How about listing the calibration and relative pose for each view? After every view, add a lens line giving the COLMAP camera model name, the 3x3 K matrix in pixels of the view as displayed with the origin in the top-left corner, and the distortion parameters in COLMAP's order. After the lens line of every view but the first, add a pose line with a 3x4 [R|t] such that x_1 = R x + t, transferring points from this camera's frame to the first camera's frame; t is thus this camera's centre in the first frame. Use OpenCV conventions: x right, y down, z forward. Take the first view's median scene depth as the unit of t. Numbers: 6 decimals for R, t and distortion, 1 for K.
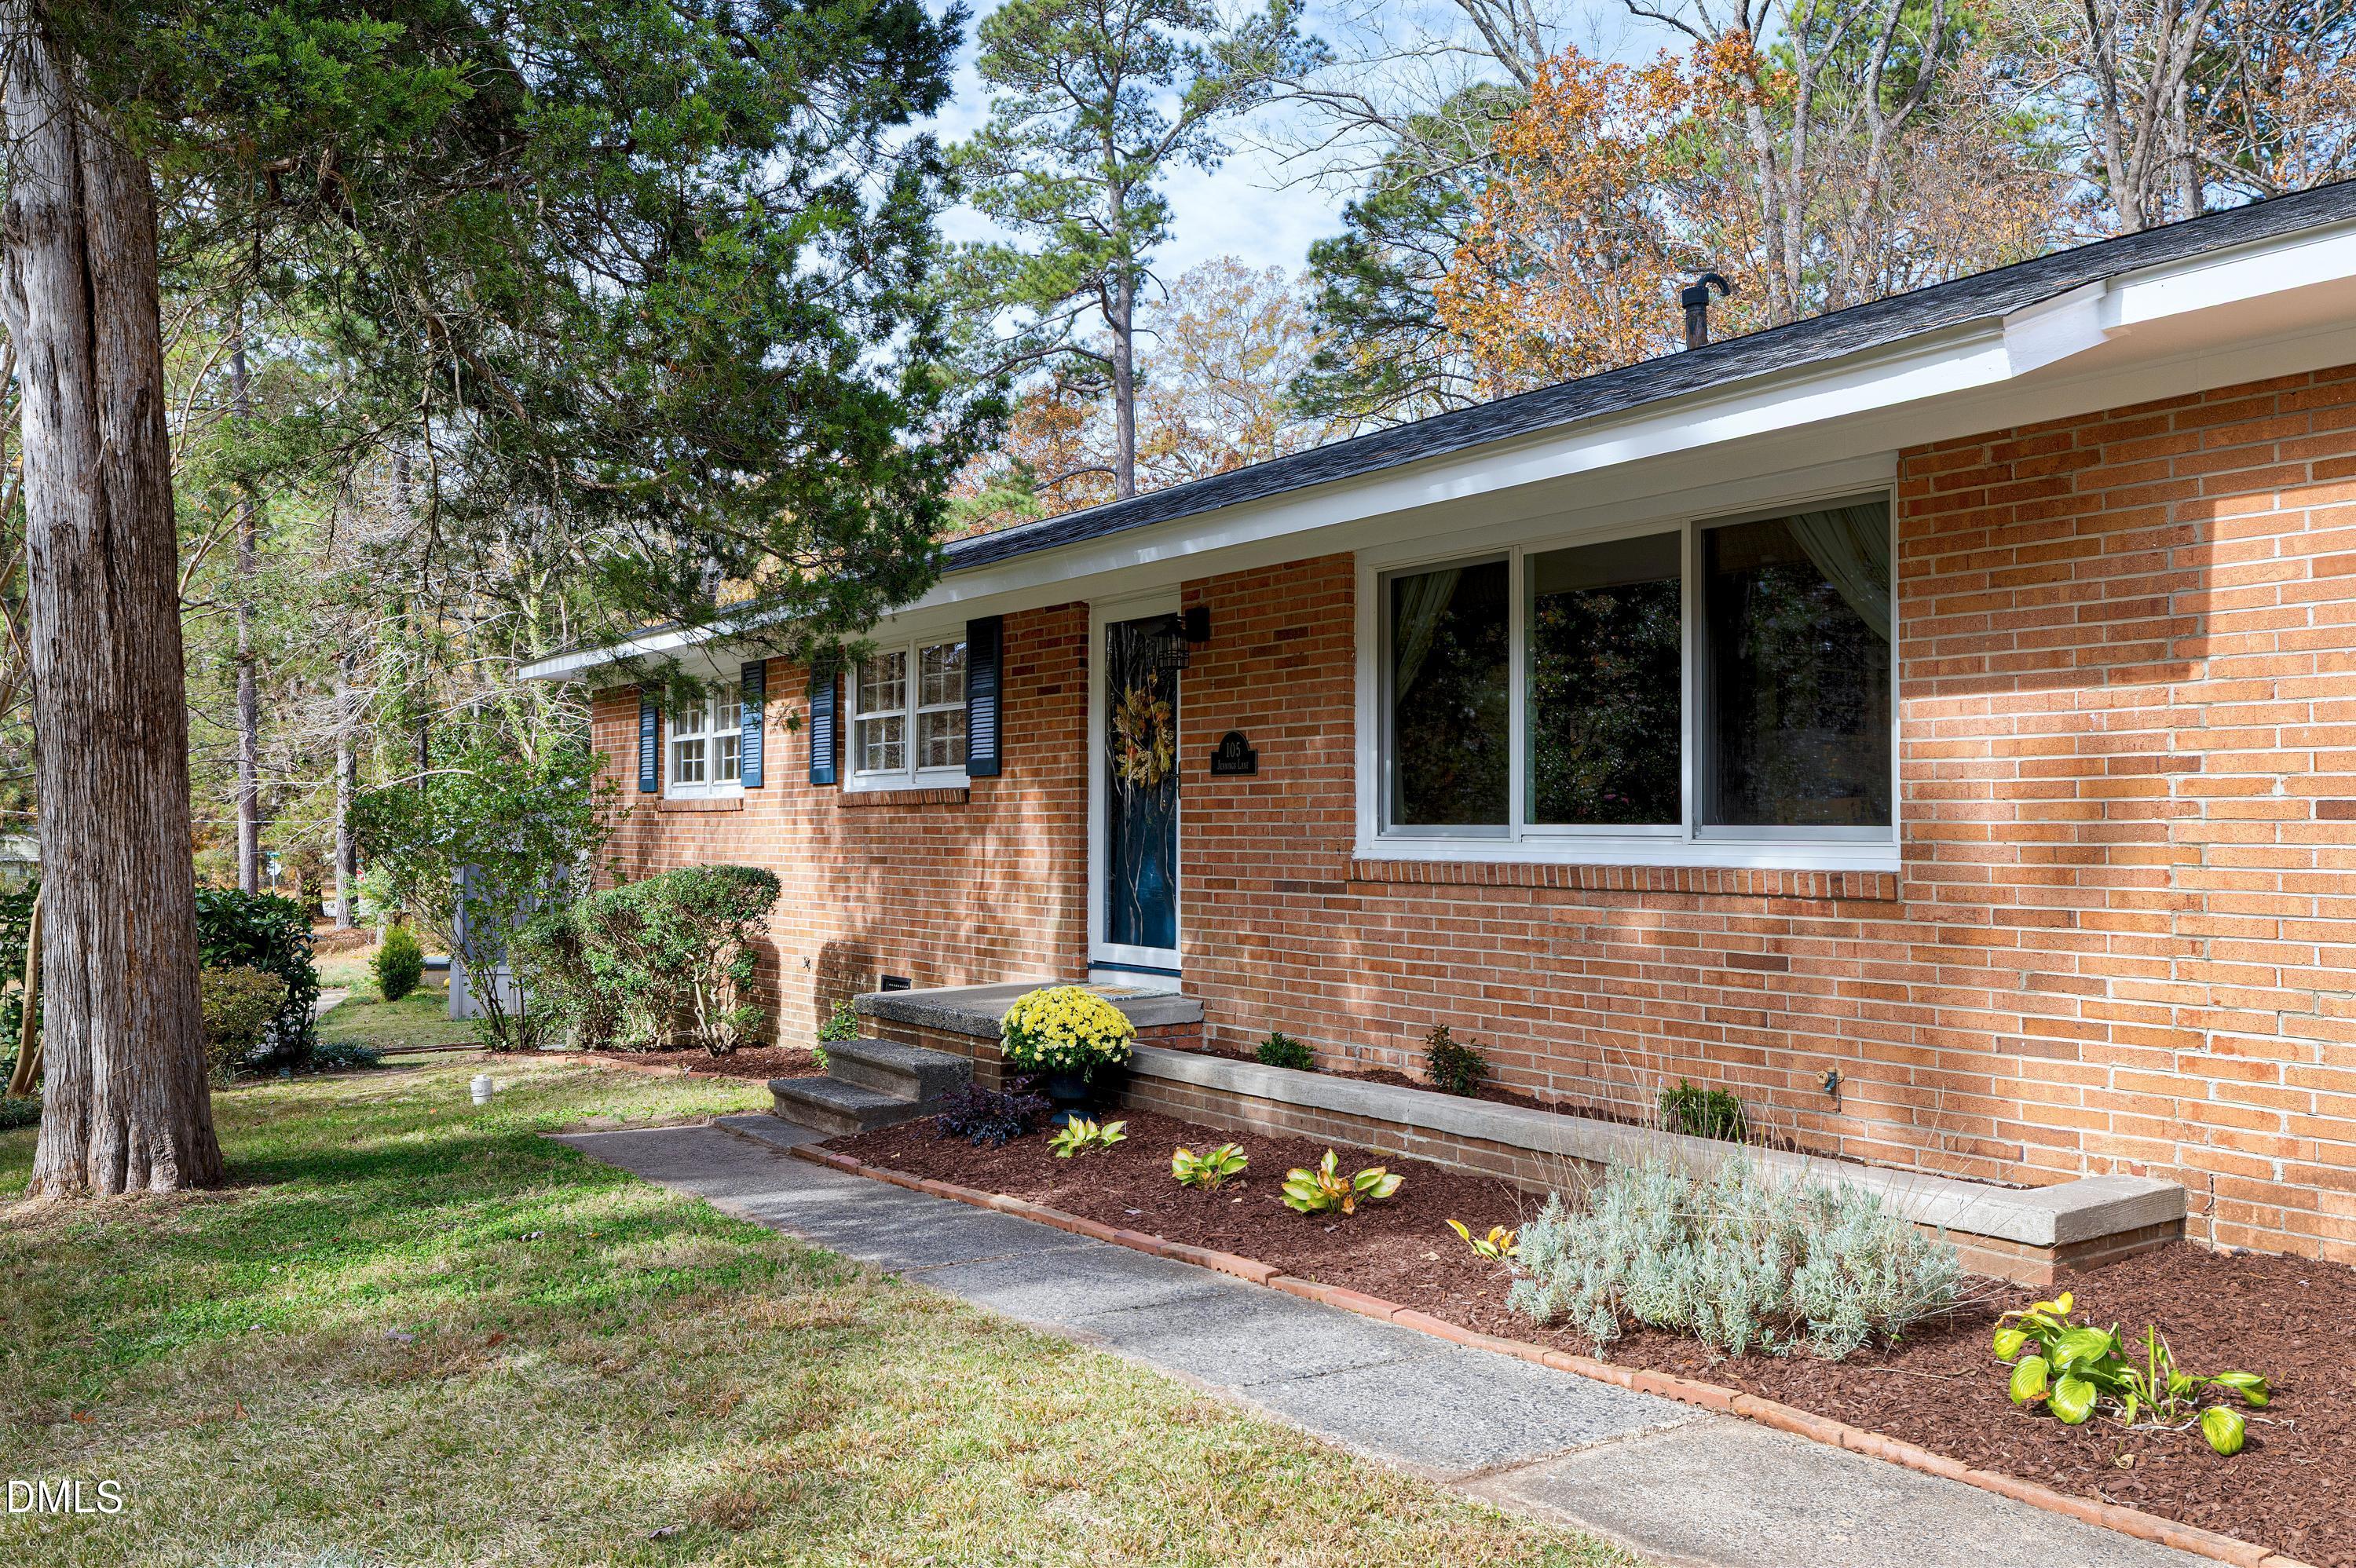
lens RADIAL K [[1902.2, 0, 1178.5], [0, 1902.2, 740.8], [0, 0, 1]] dist [-0.008658, -0.000372]
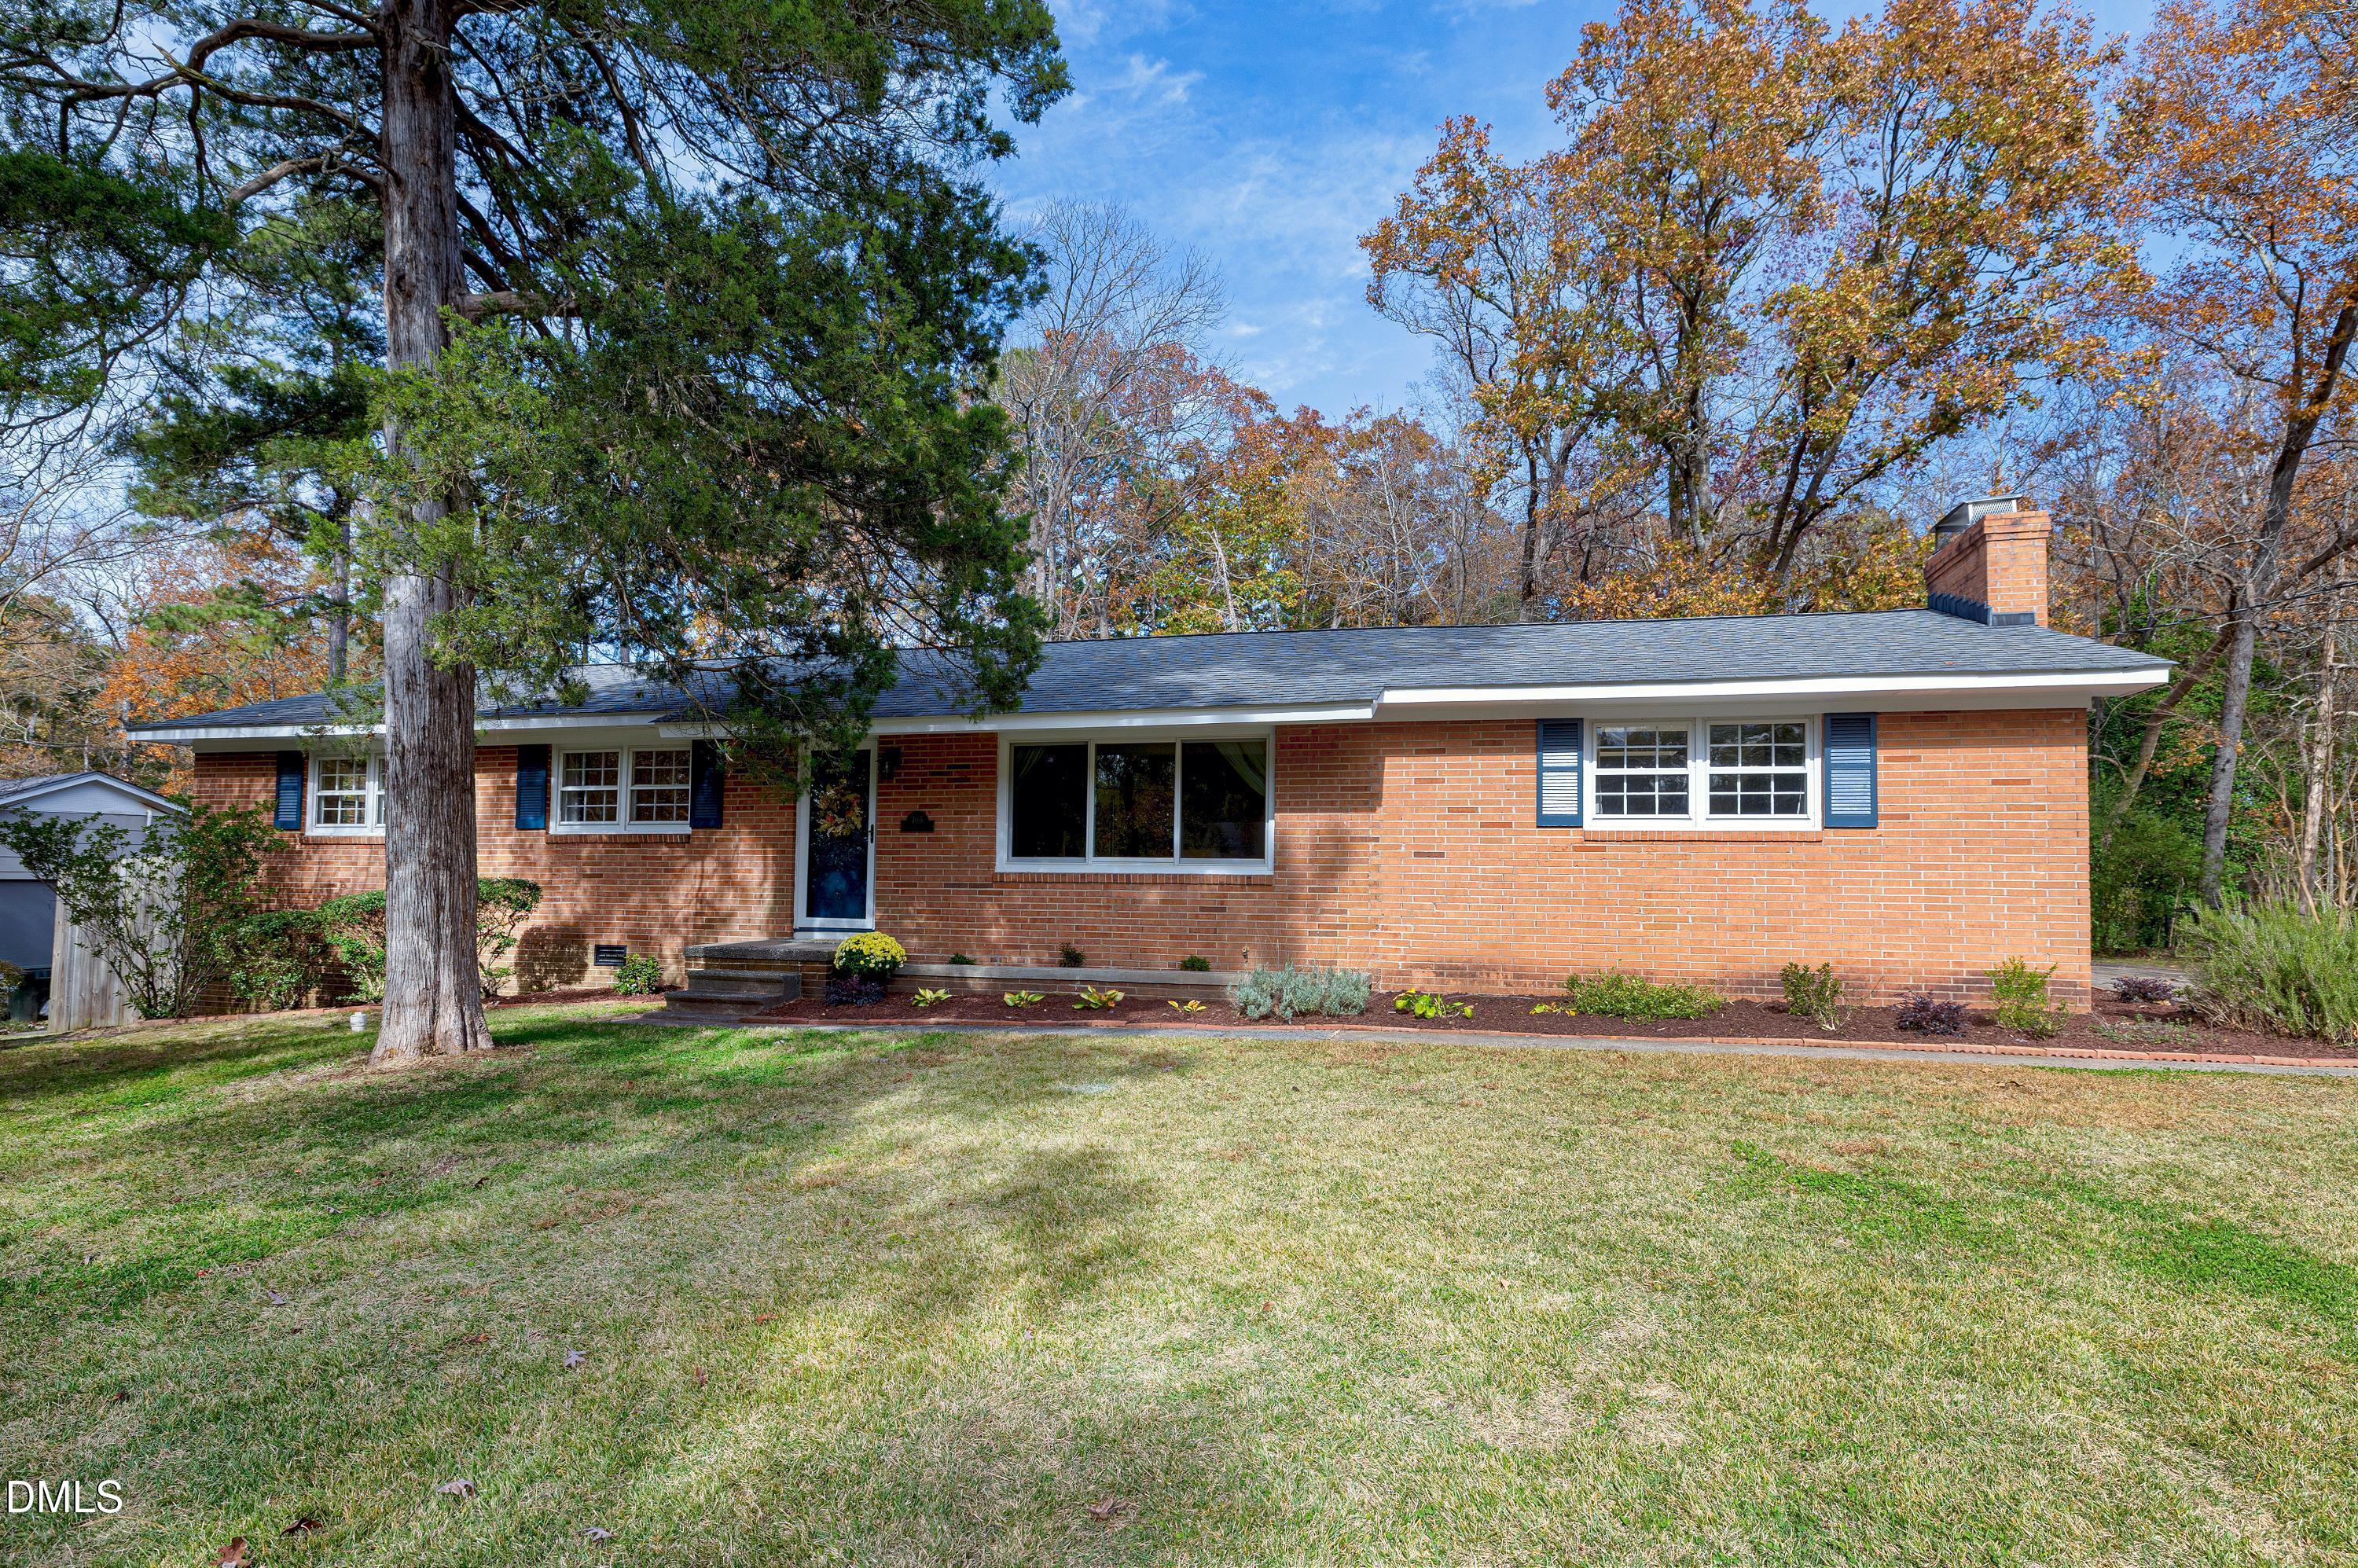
lens RADIAL K [[1250.1, 0, 1179.0], [0, 1250.1, 784.0], [0, 0, 1]] dist [0.002290, 0.000271]
pose [[0.766494, 0.060860, 0.639362, -0.704235], [-0.039645, 0.998085, -0.047479, 0.021429], [-0.641027, 0.011045, 0.767439, -0.258881]]
